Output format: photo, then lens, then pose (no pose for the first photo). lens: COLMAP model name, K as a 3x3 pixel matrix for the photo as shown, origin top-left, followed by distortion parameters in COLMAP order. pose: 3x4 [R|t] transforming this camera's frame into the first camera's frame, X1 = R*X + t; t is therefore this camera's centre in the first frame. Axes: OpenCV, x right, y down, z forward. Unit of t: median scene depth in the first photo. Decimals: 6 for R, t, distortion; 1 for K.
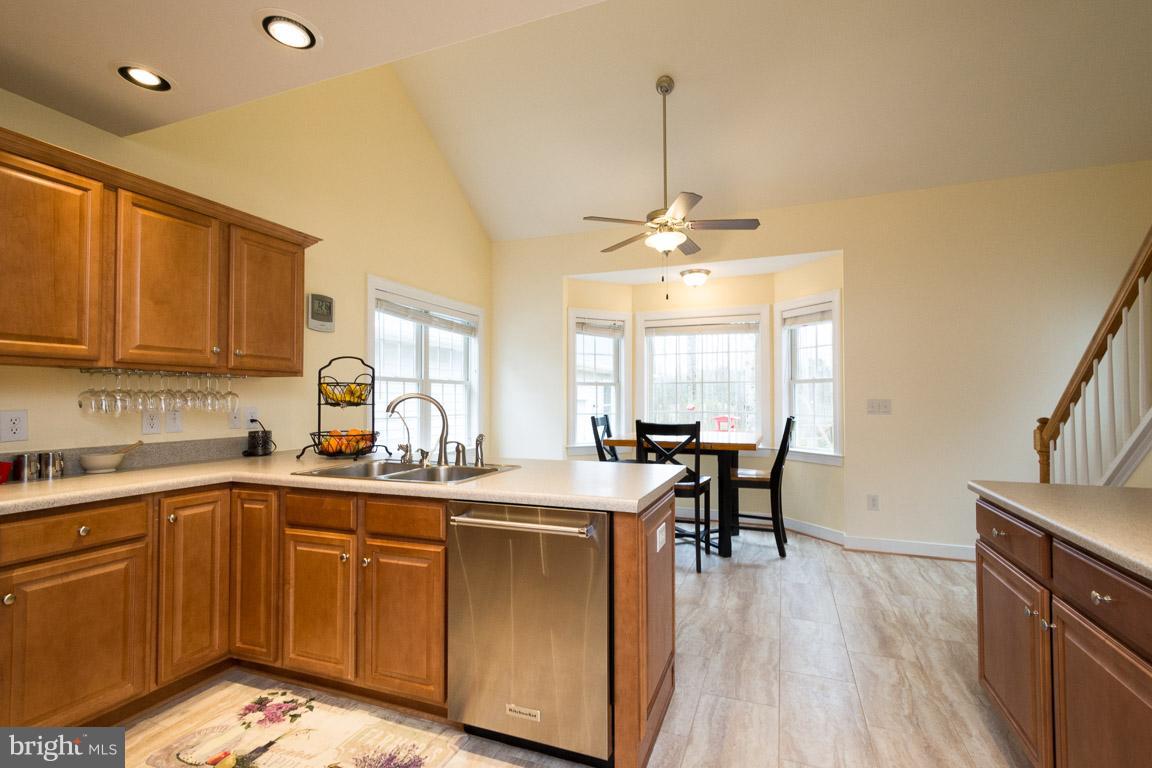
lens RADIAL K [[504.7, 0, 594.8], [0, 504.7, 391.6], [0, 0, 1]] dist [0.012388, -0.000053]
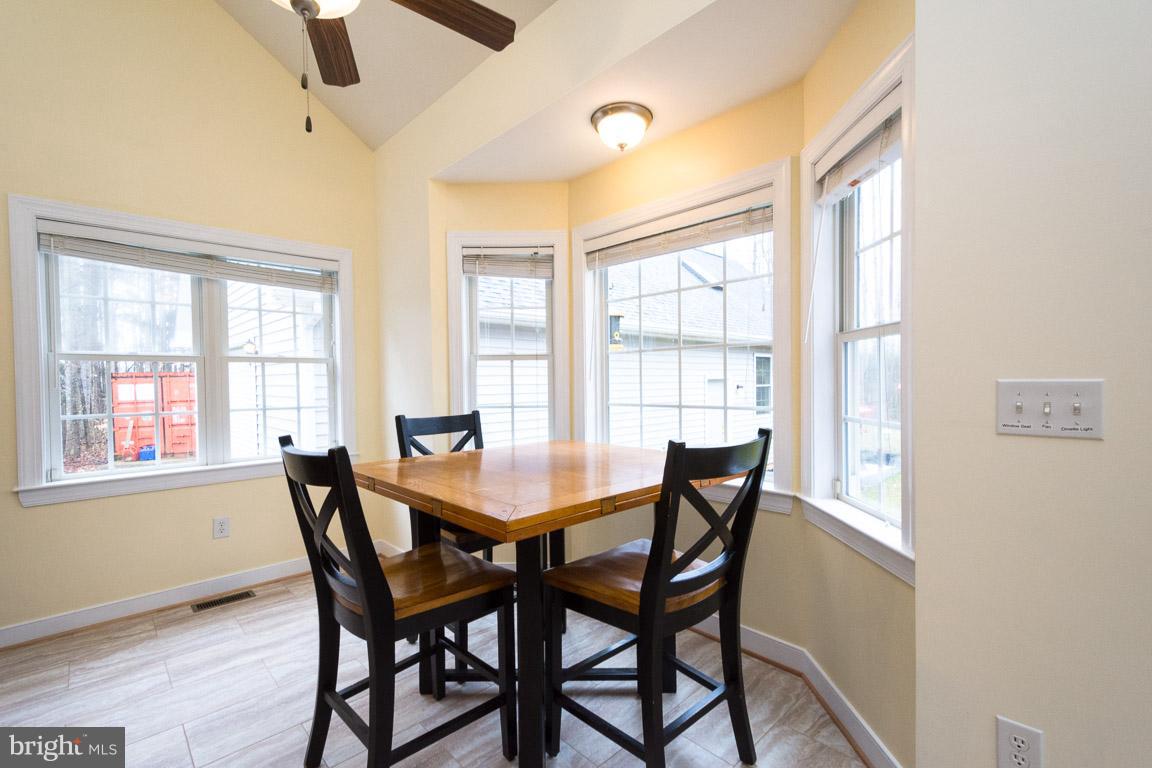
lens RADIAL K [[504.7, 0, 594.8], [0, 504.7, 391.6], [0, 0, 1]] dist [0.012388, -0.000053]
pose [[0.902868, 0.000108, -0.429918, 0.410924], [0.017270, 0.999184, 0.036519, 0.005851], [0.429571, -0.040397, 0.902129, 0.590432]]
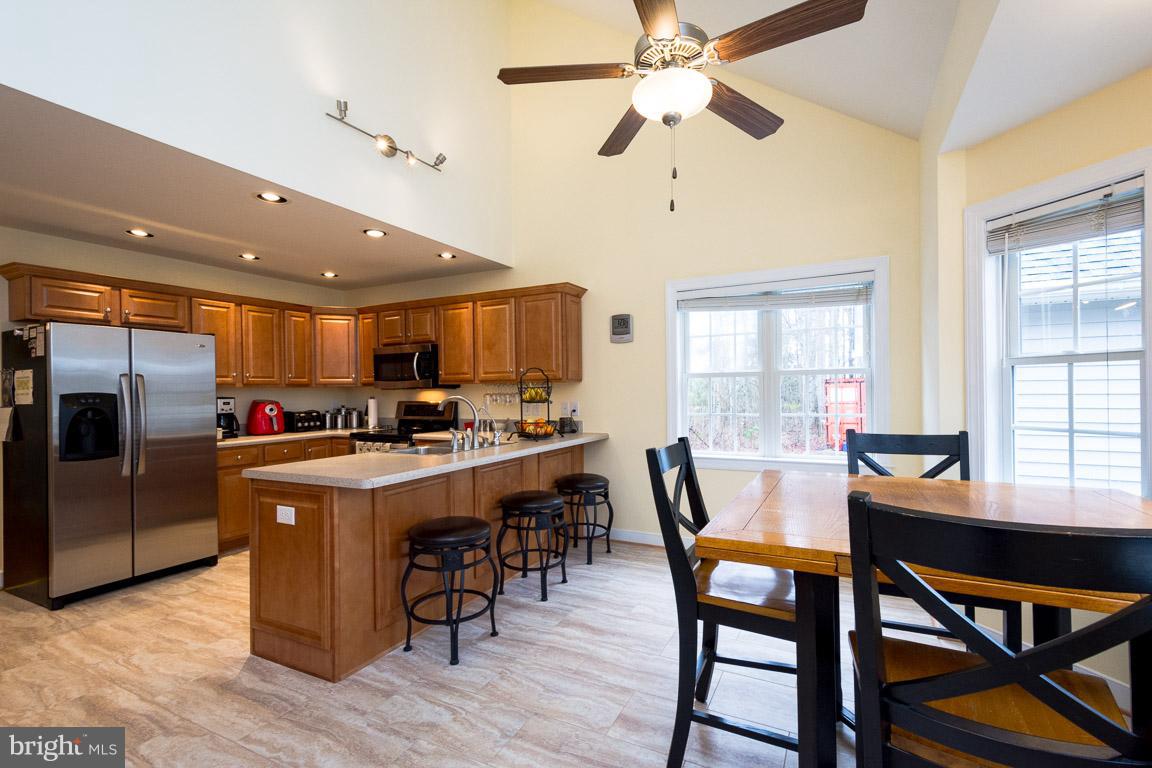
lens RADIAL K [[504.7, 0, 594.8], [0, 504.7, 391.6], [0, 0, 1]] dist [0.012388, -0.000053]
pose [[-0.101082, 0.003308, -0.994873, 0.535308], [0.027667, 0.999617, 0.000513, 0.000927], [0.994493, -0.027473, -0.101134, 0.774538]]
